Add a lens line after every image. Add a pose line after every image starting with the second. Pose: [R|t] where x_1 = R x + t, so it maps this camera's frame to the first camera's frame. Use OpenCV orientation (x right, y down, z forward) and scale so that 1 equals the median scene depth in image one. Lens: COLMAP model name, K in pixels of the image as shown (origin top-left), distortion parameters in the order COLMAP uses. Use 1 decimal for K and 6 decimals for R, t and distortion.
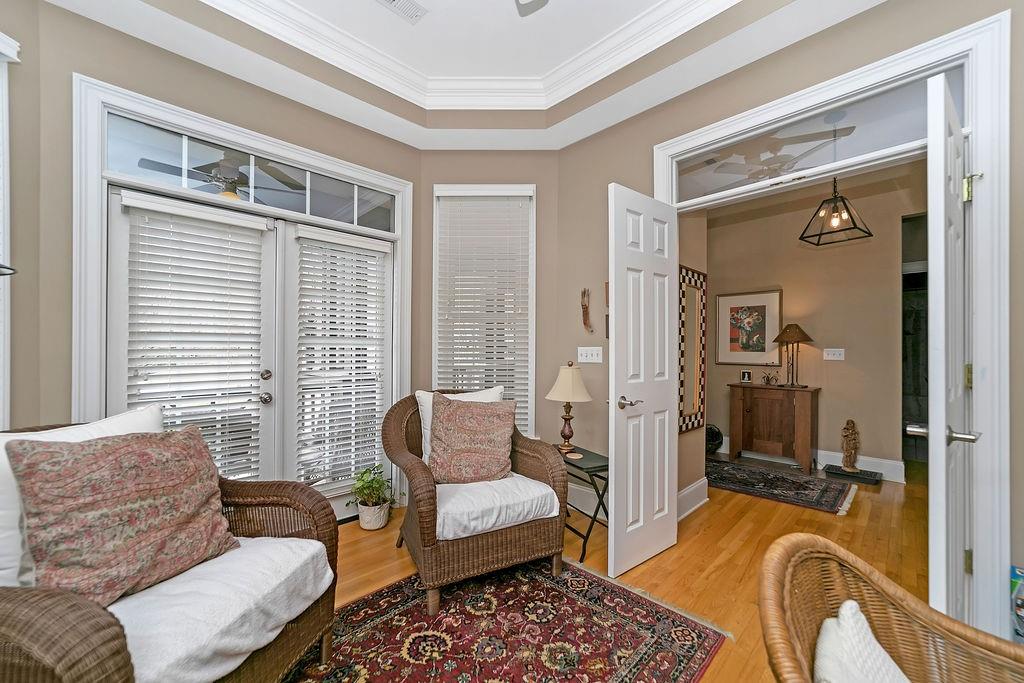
lens RADIAL K [[402.9, 0, 514.3], [0, 402.9, 344.0], [0, 0, 1]] dist [-0.014491, -0.000128]
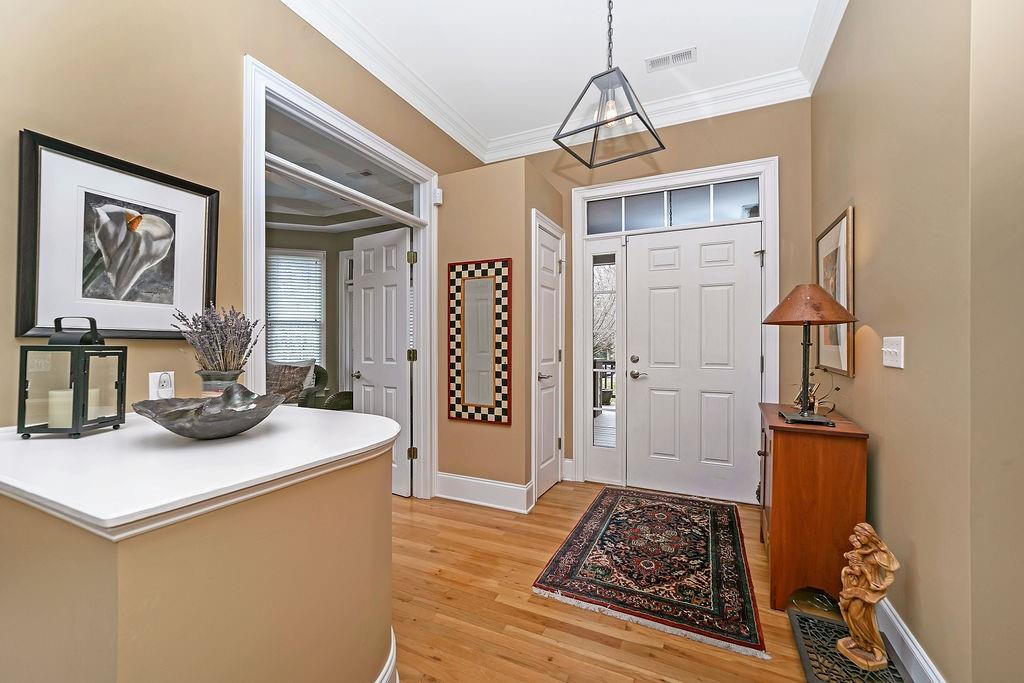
lens RADIAL K [[402.9, 0, 518.5], [0, 402.9, 341.5], [0, 0, 1]] dist [-0.014491, -0.000128]
pose [[0.364093, -0.007024, -0.931336, 1.262161], [0.004146, 0.999974, -0.005921, 0.021353], [0.931353, -0.001706, 0.364113, 0.651917]]
